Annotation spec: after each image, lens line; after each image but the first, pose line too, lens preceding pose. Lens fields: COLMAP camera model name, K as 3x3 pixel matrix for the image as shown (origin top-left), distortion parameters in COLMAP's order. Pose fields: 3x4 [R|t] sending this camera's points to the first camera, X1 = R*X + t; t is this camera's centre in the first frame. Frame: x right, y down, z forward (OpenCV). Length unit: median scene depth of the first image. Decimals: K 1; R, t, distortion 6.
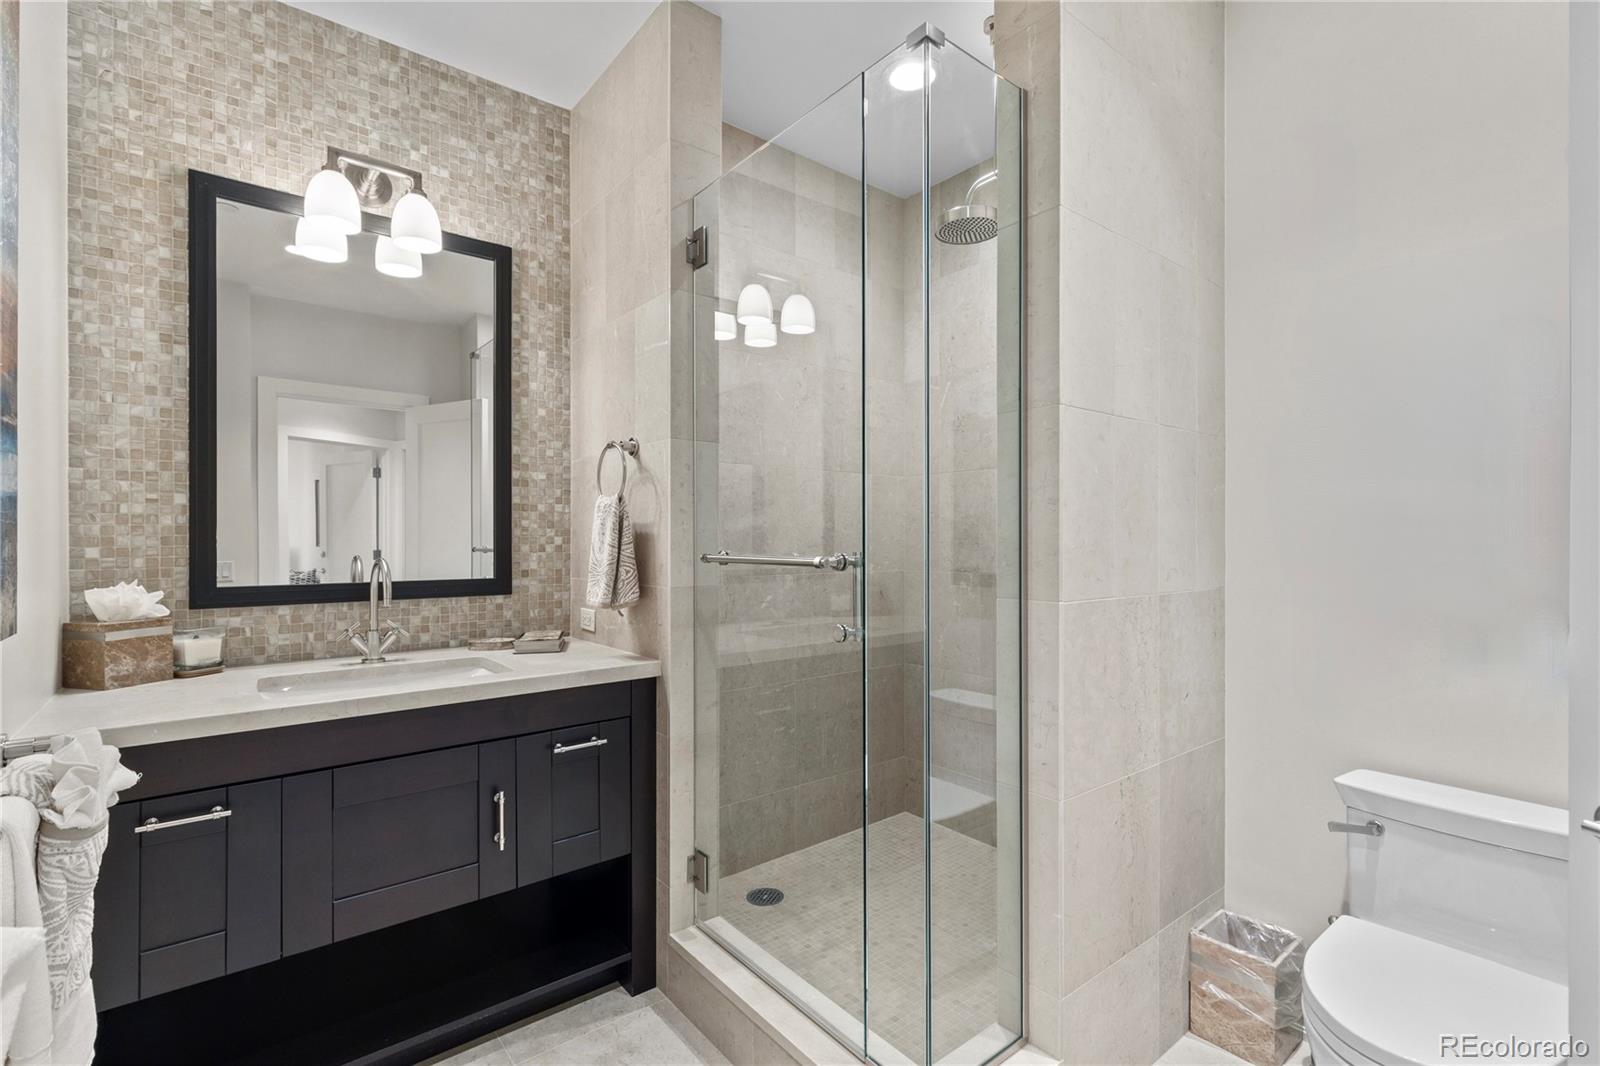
lens RADIAL K [[728.0, 0, 796.7], [0, 728.0, 542.8], [0, 0, 1]] dist [0.000160, -0.000247]
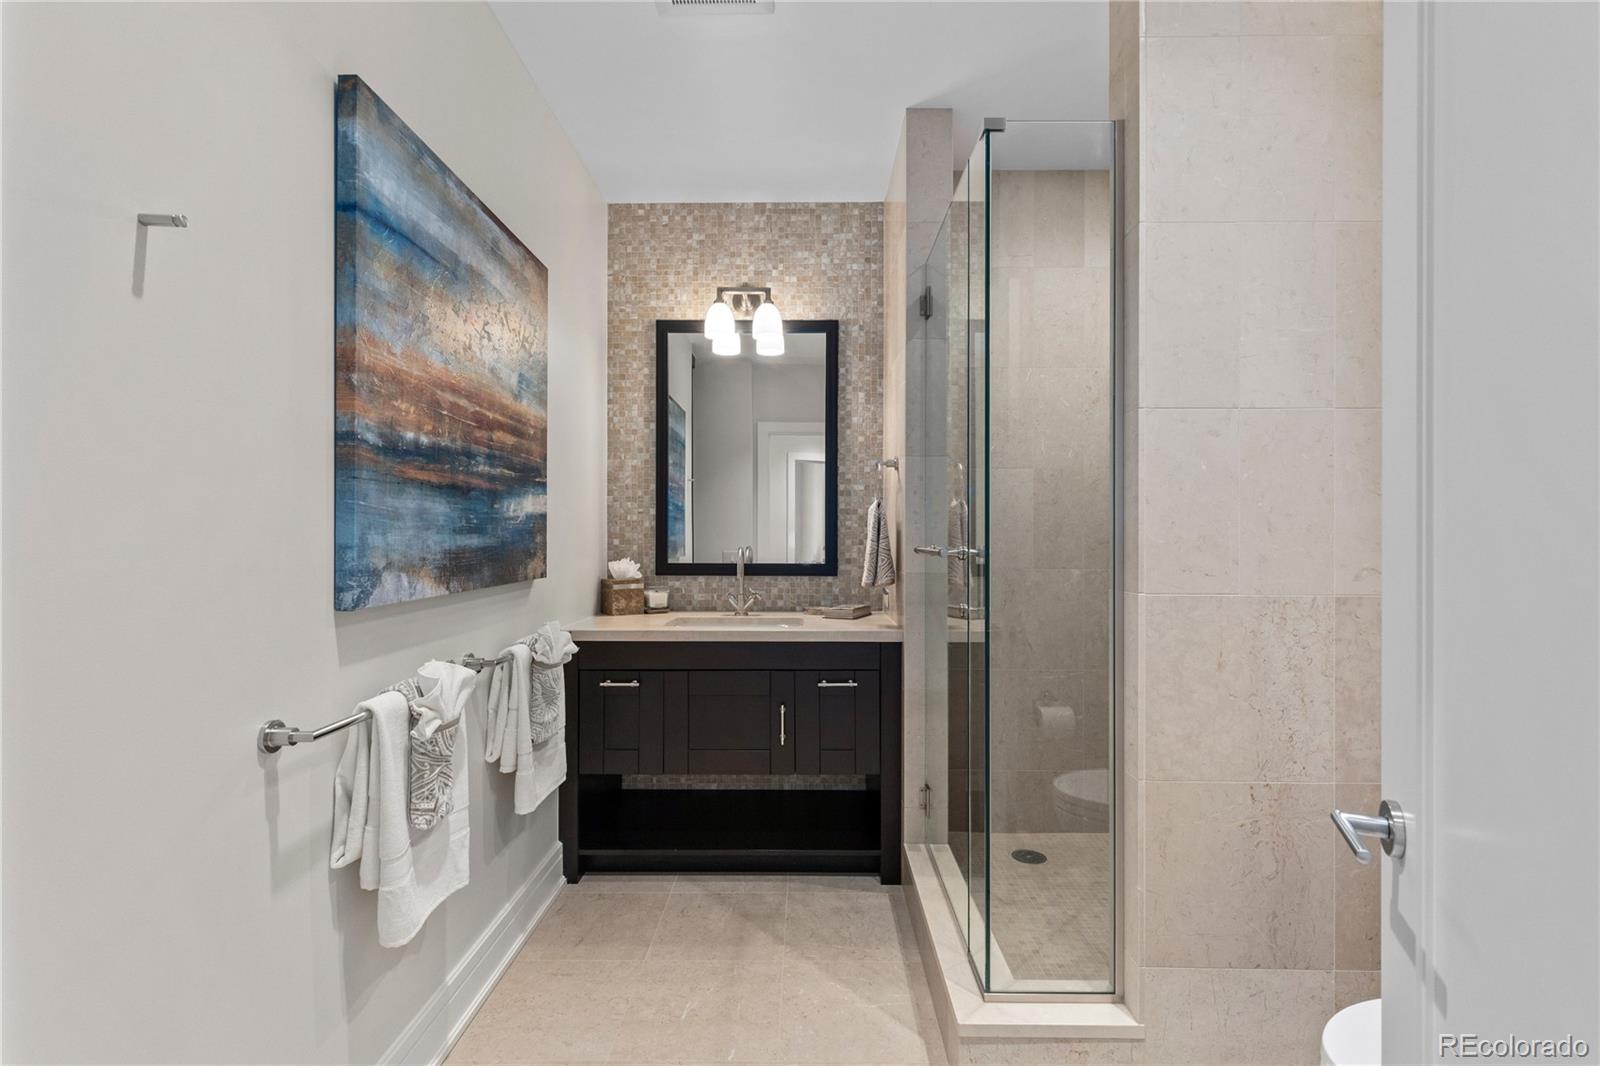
lens RADIAL K [[728.0, 0, 796.7], [0, 728.0, 542.8], [0, 0, 1]] dist [0.000160, -0.000247]
pose [[0.768549, 0.007752, -0.639744, 0.482967], [-0.006890, 0.999969, 0.003840, 0.004888], [0.639754, 0.001457, 0.768578, -0.103143]]
